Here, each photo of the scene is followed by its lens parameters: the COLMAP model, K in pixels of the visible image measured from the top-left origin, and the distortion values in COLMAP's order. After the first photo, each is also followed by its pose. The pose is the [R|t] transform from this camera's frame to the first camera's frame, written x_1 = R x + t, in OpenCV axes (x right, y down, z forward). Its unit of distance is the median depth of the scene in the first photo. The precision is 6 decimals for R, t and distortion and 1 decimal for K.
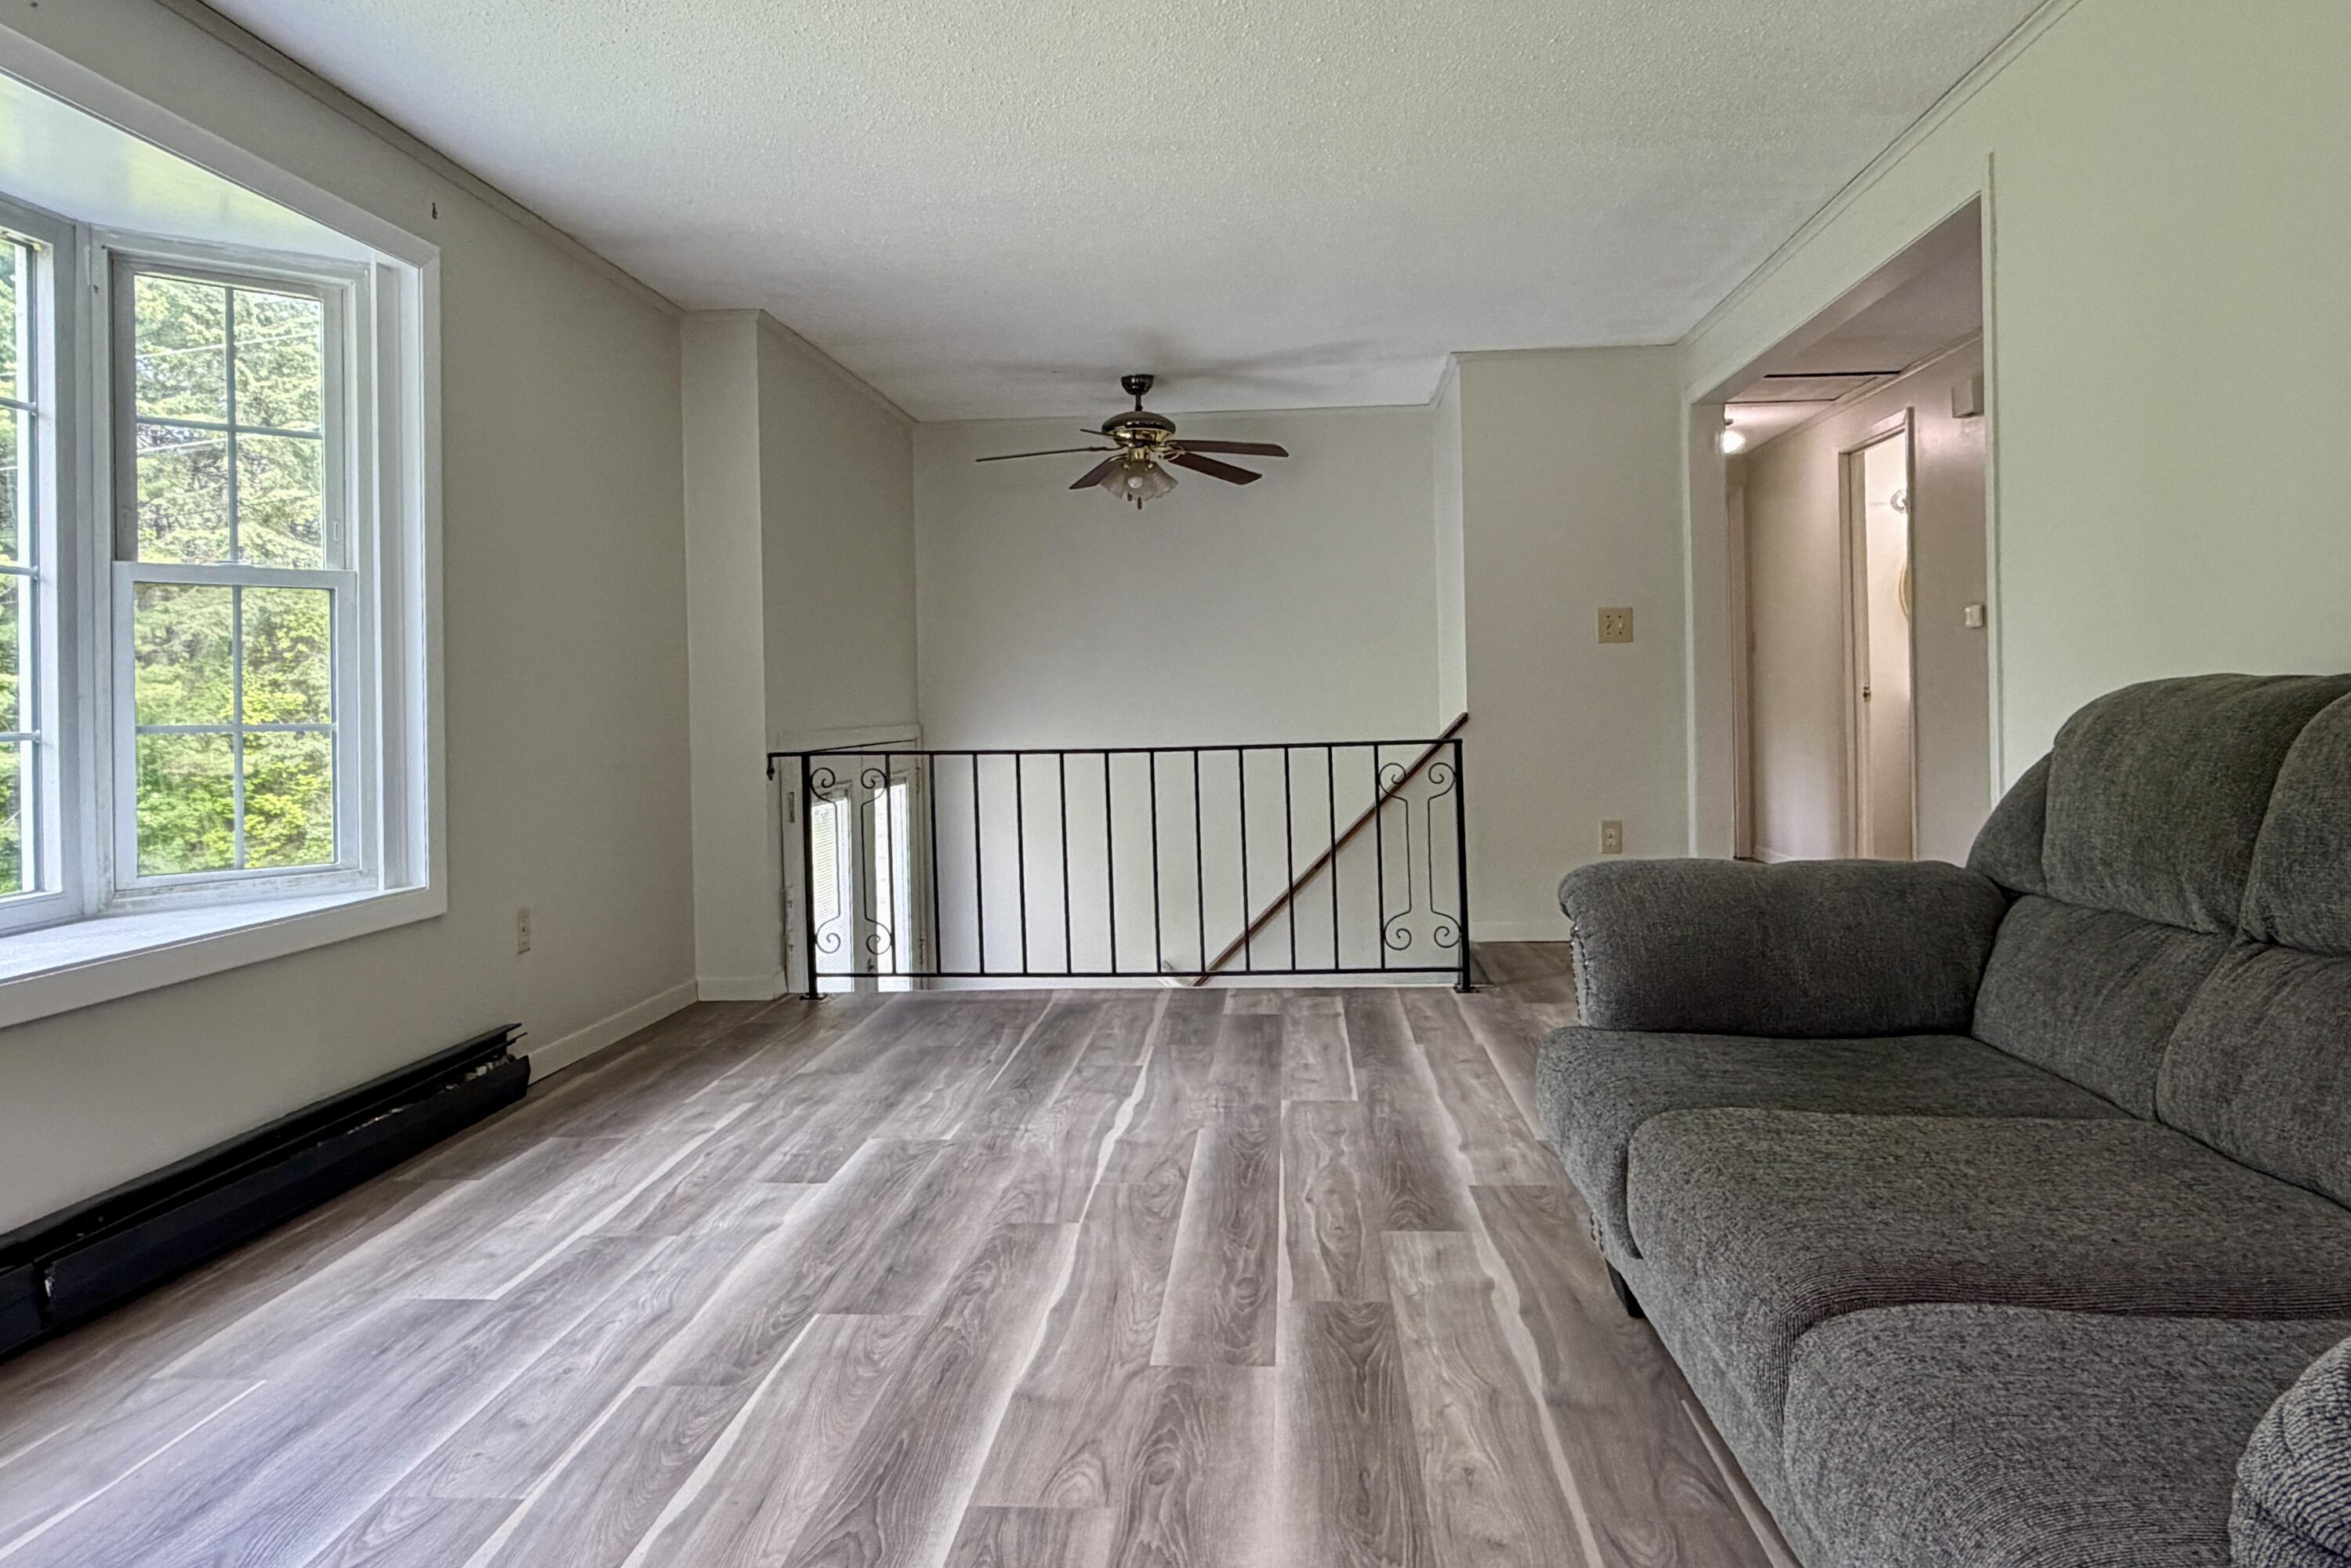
lens RADIAL K [[1488.3, 0, 1152.5], [0, 1488.3, 707.1], [0, 0, 1]] dist [0.008263, -0.001244]
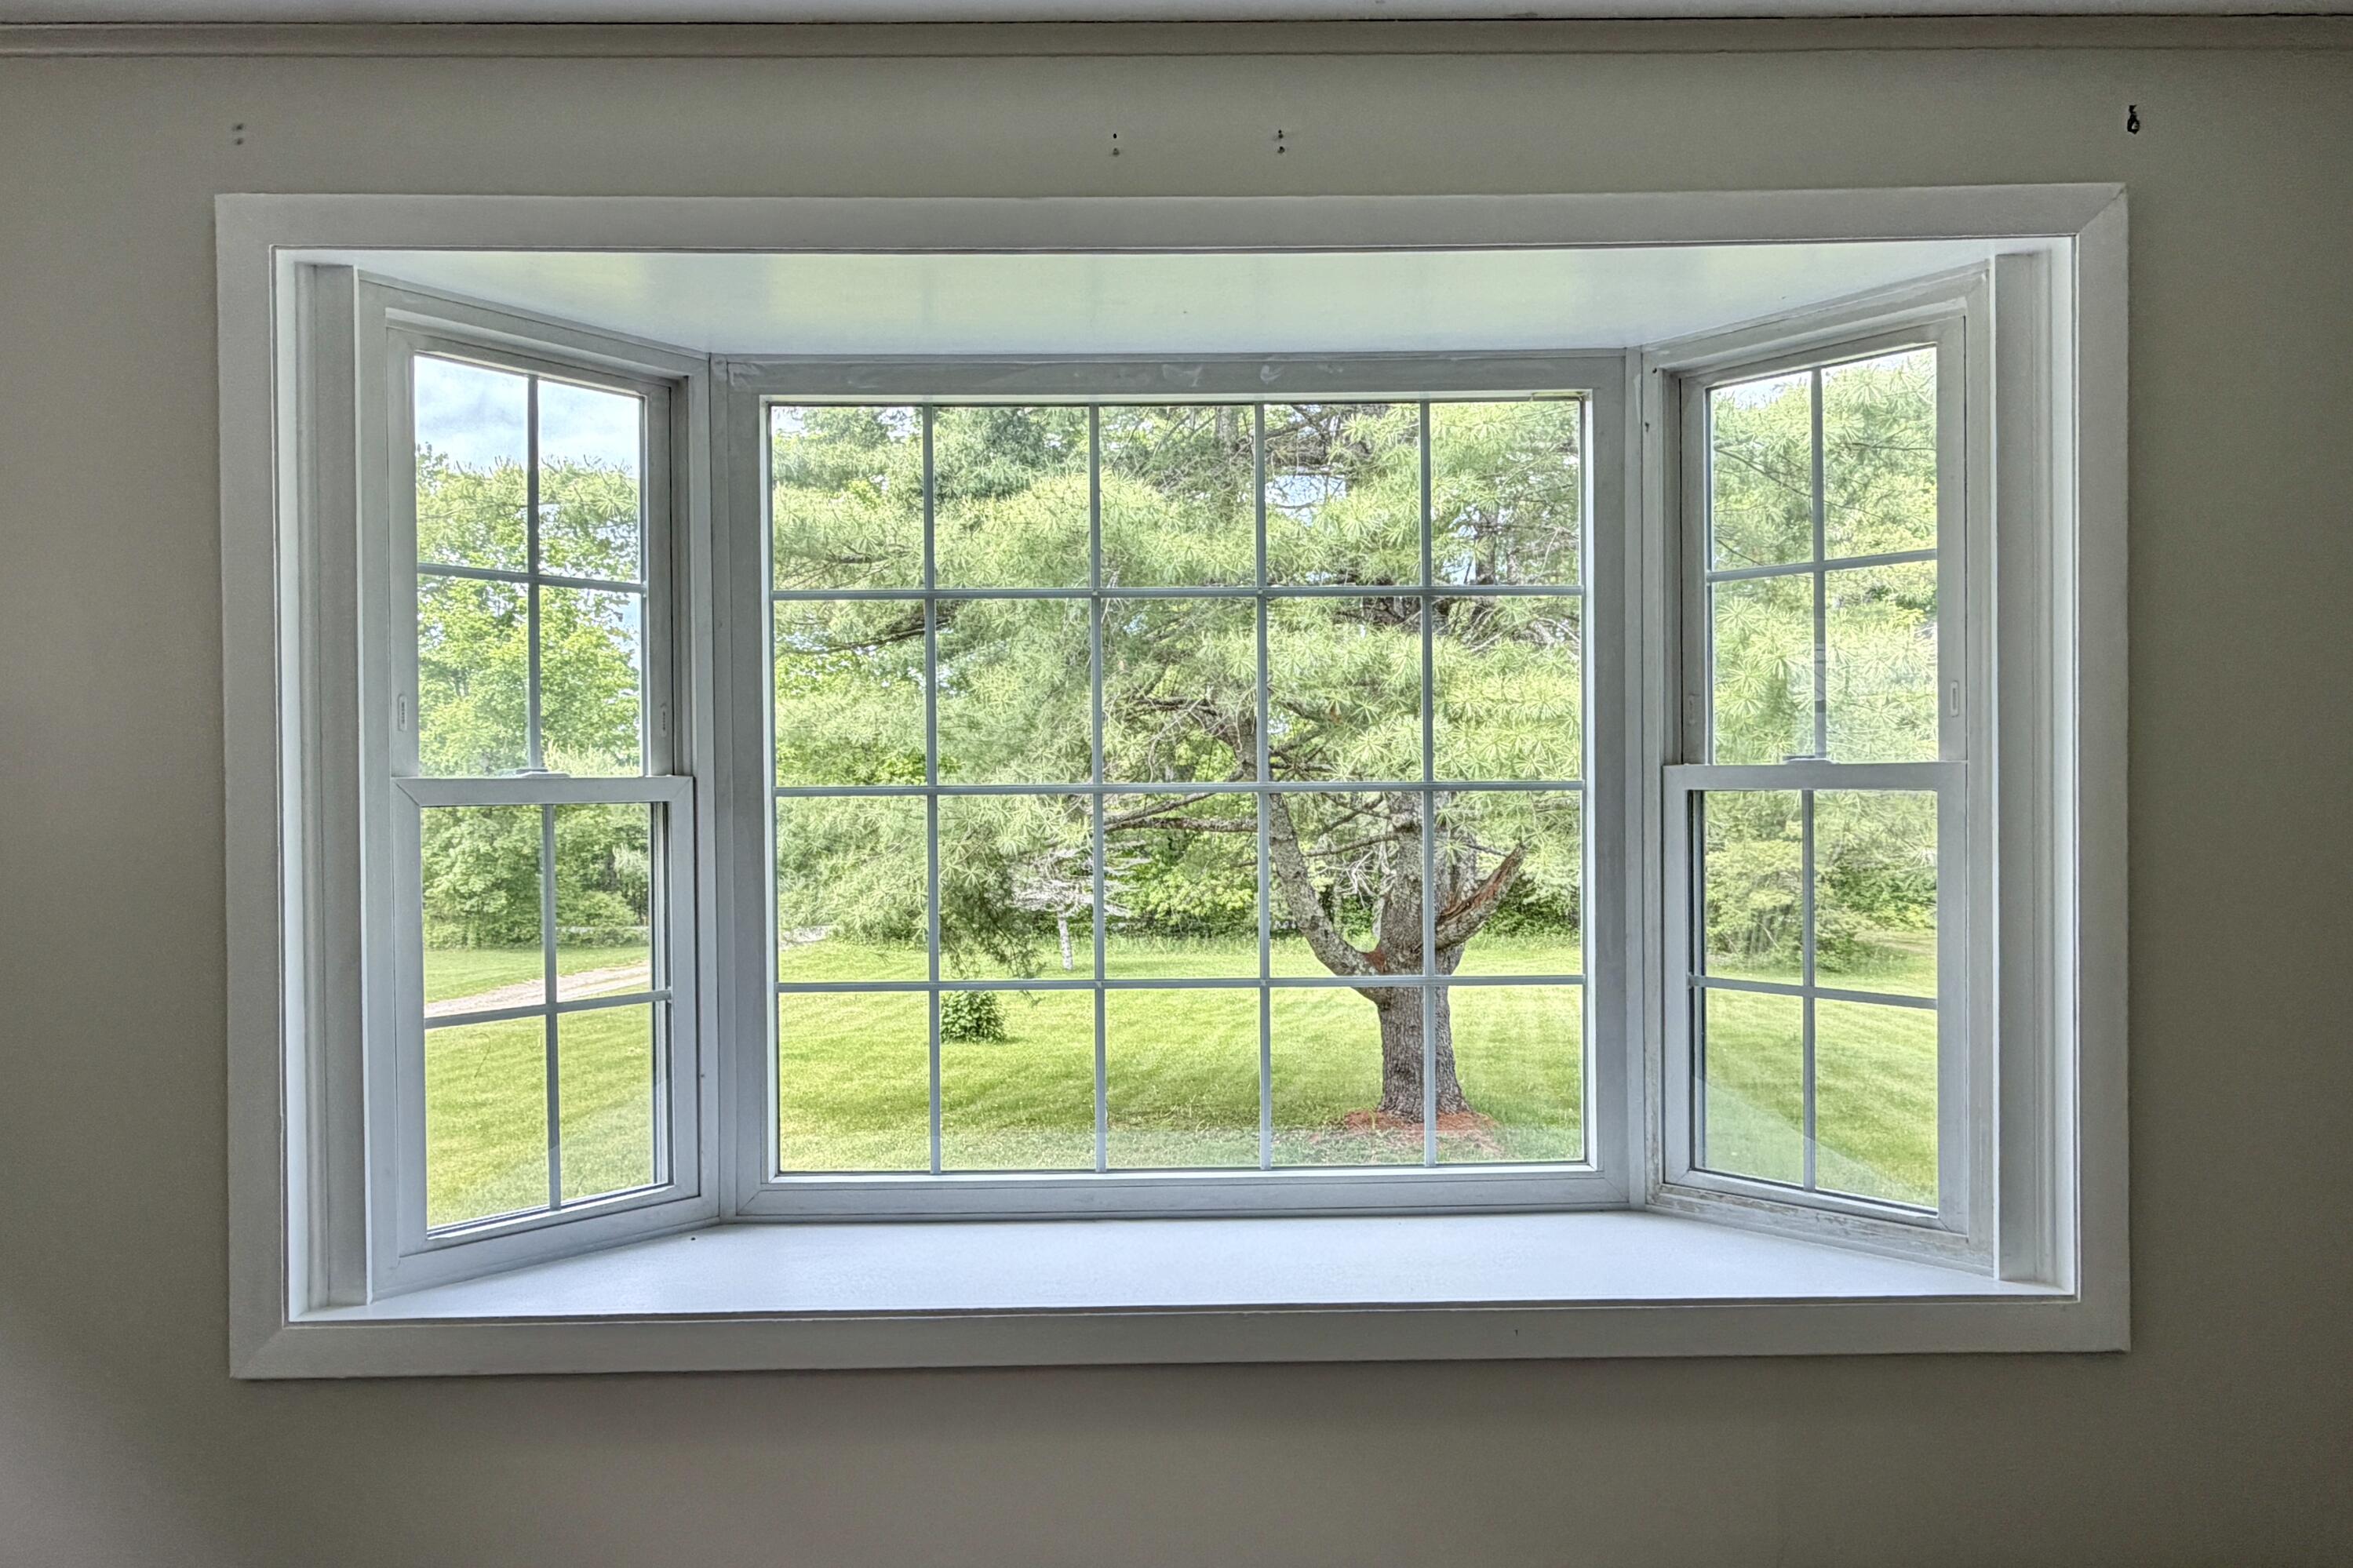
lens RADIAL K [[1489.3, 0, 1180.1], [0, 1489.3, 794.9], [0, 0, 1]] dist [0.008263, -0.001244]
pose [[0.106078, 0.028061, -0.993962, 0.065860], [0.001819, 0.999595, 0.028414, -0.116072], [0.994356, -0.004822, 0.105984, 0.726588]]
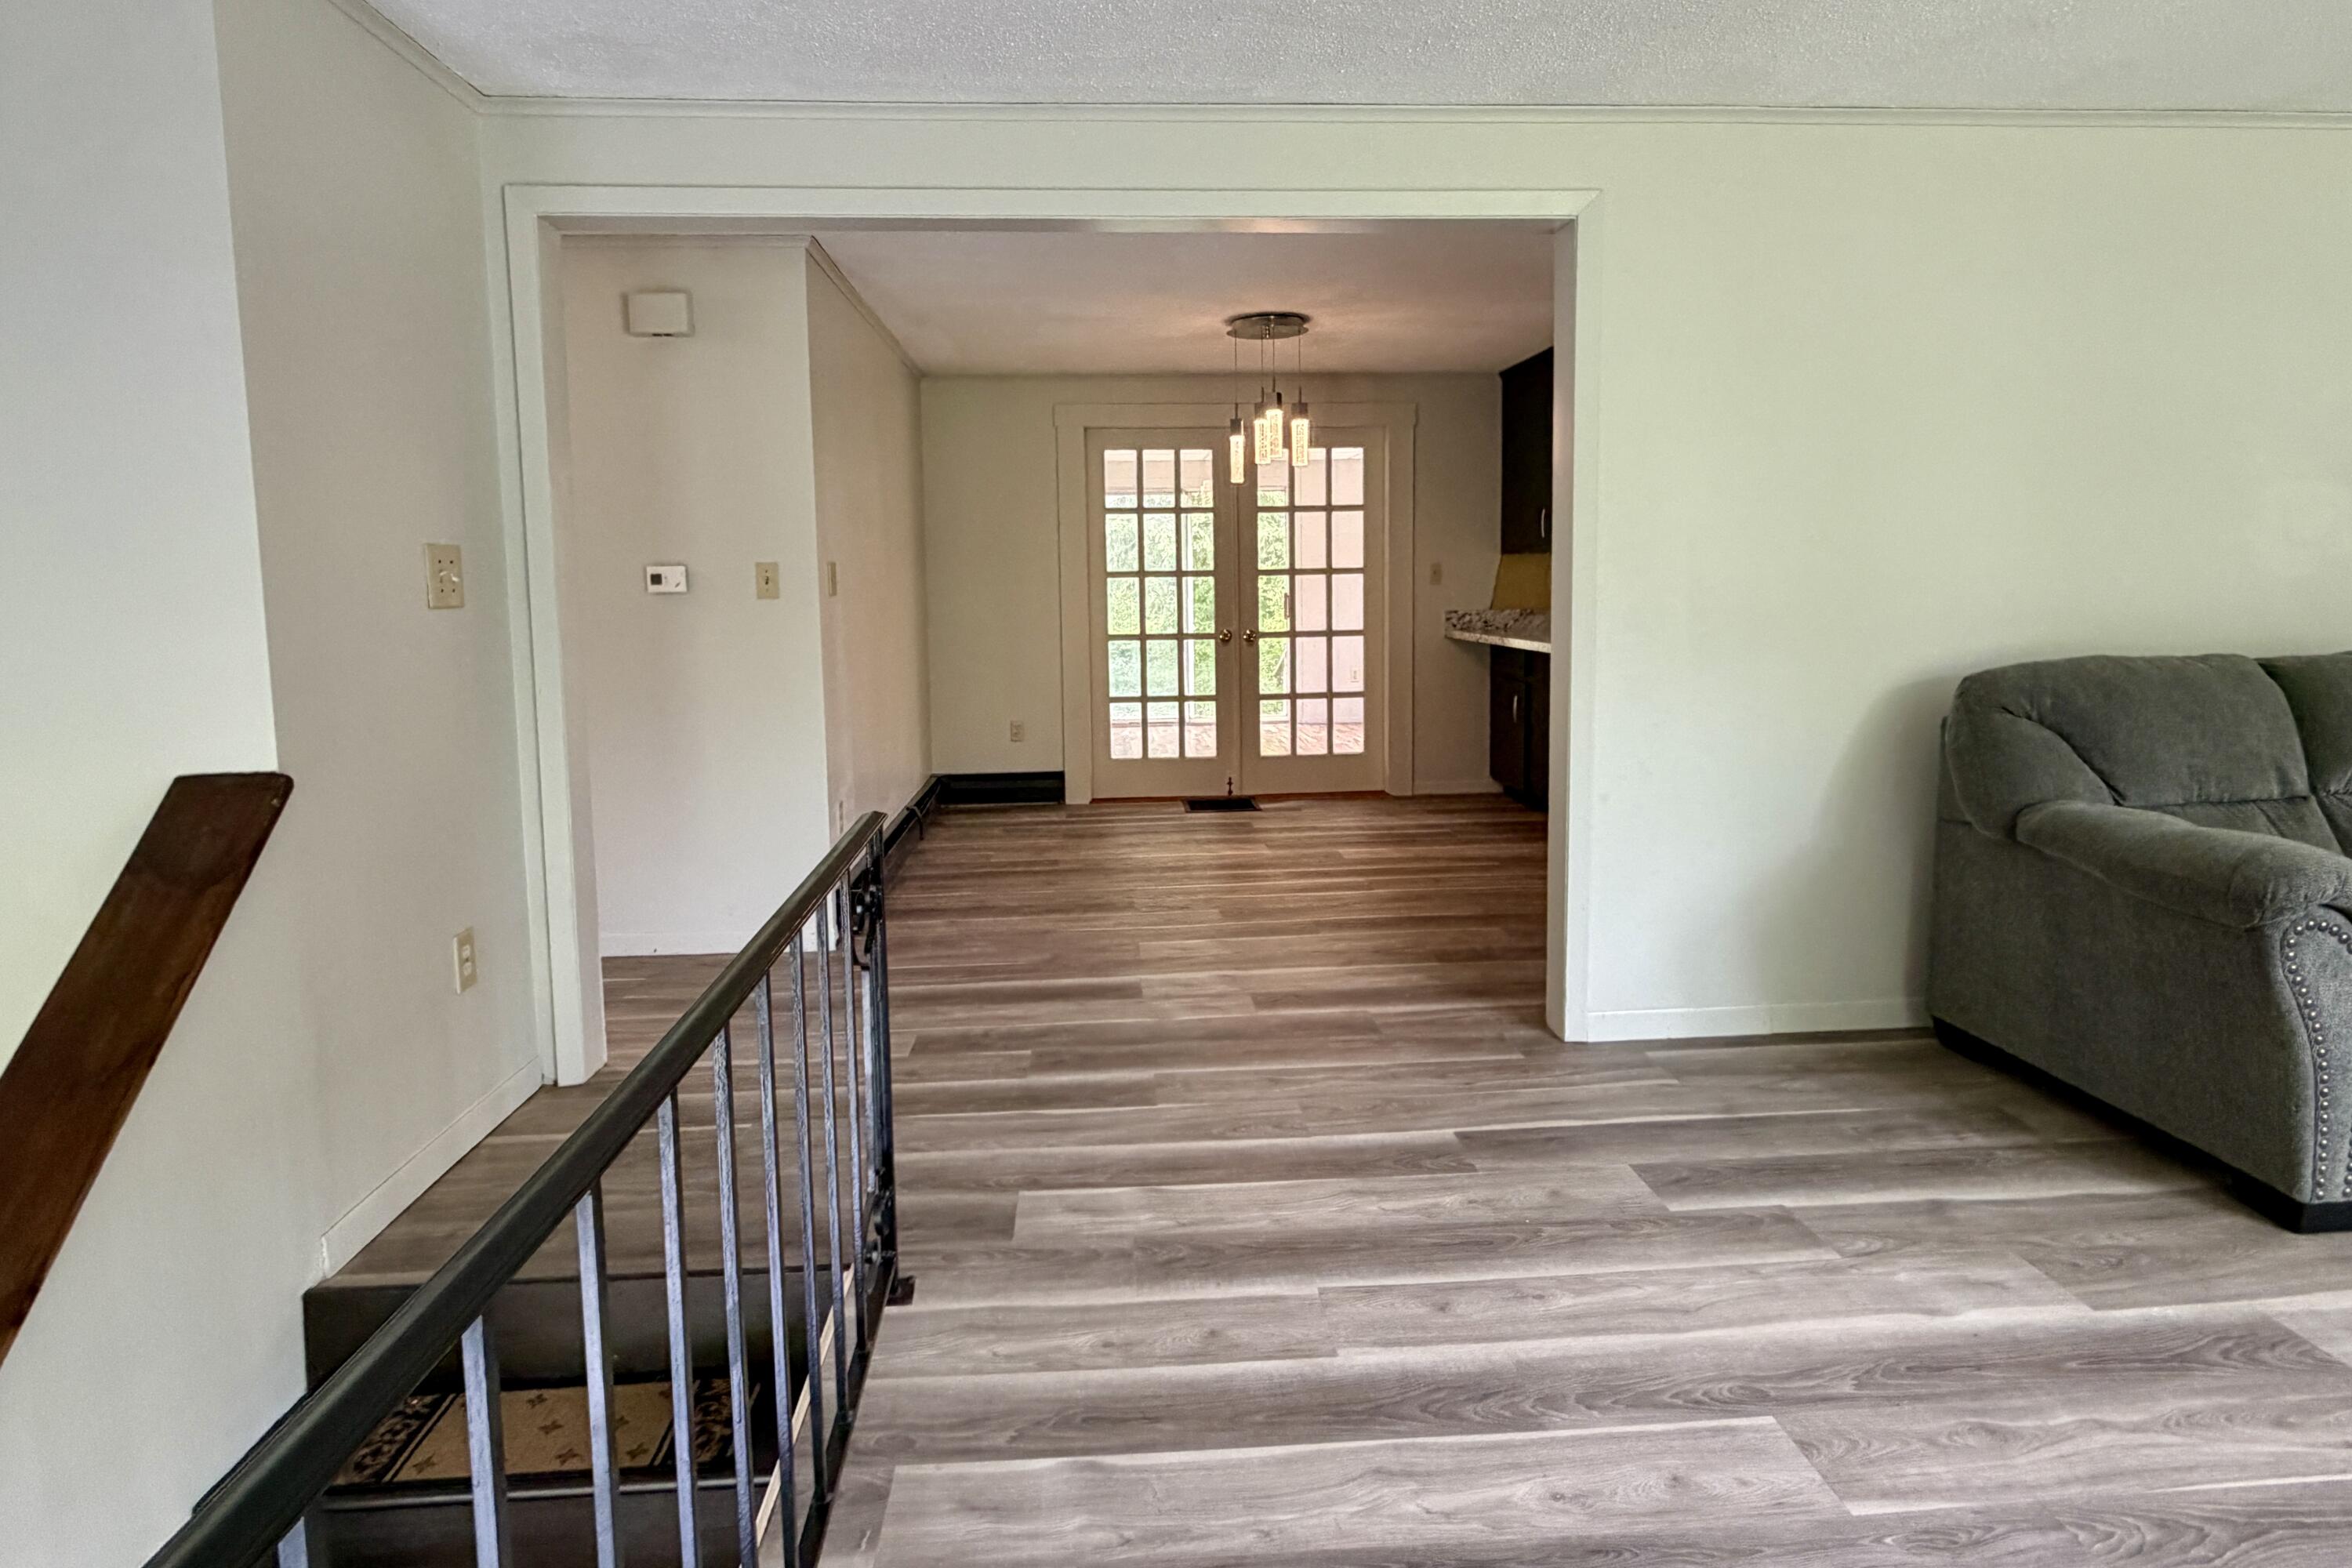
lens RADIAL K [[1225.1, 0, 1179.7], [0, 1225.1, 696.7], [0, 0, 1]] dist [0.005665, -0.001807]
pose [[-0.157036, -0.066579, 0.985346, -0.357696], [0.022651, 0.997220, 0.070991, -0.073142], [-0.987333, 0.033467, -0.155091, 1.638691]]
